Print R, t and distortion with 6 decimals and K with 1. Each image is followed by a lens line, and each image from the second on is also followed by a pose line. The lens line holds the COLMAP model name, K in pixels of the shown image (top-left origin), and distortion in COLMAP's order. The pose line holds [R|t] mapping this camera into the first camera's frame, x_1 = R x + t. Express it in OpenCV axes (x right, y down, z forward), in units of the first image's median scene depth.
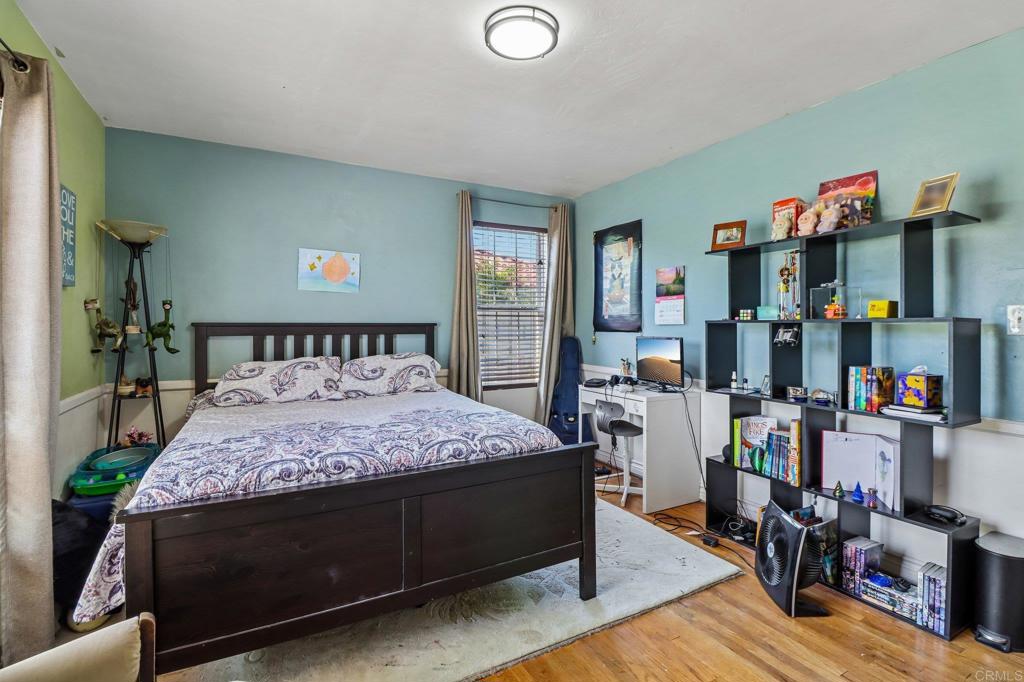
lens RADIAL K [[483.2, 0, 515.6], [0, 483.2, 321.3], [0, 0, 1]] dist [0.002564, -0.011705]
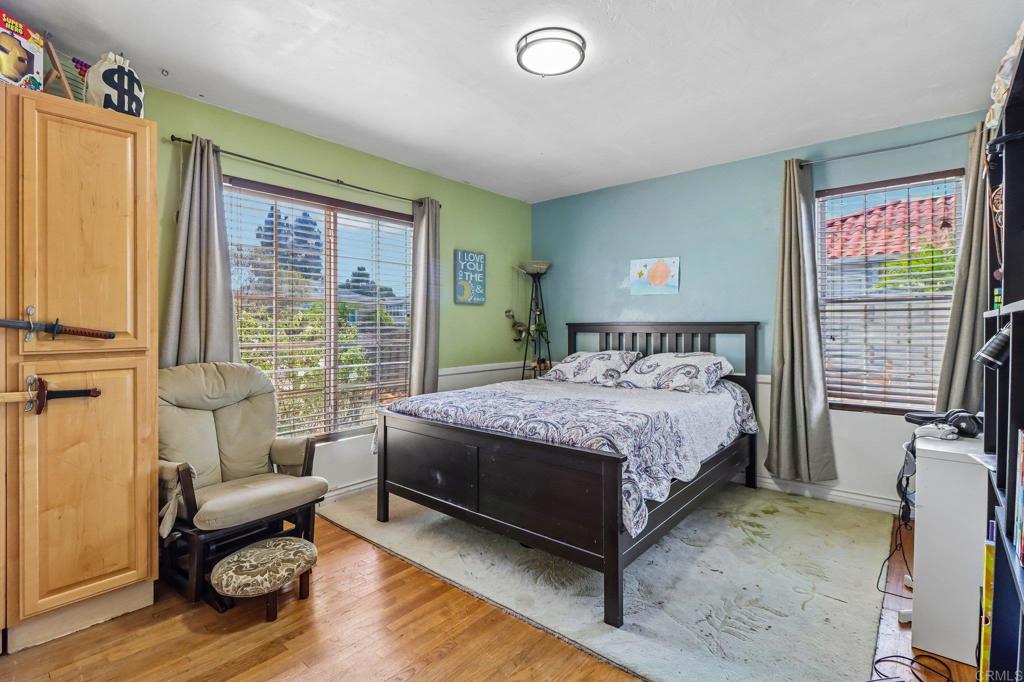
lens RADIAL K [[483.2, 0, 515.6], [0, 483.2, 321.3], [0, 0, 1]] dist [0.002564, -0.011705]
pose [[0.344477, -0.009759, -0.938744, 0.633000], [0.009460, 0.999931, -0.006924, 0.006445], [0.938747, -0.006495, 0.344546, 0.351093]]
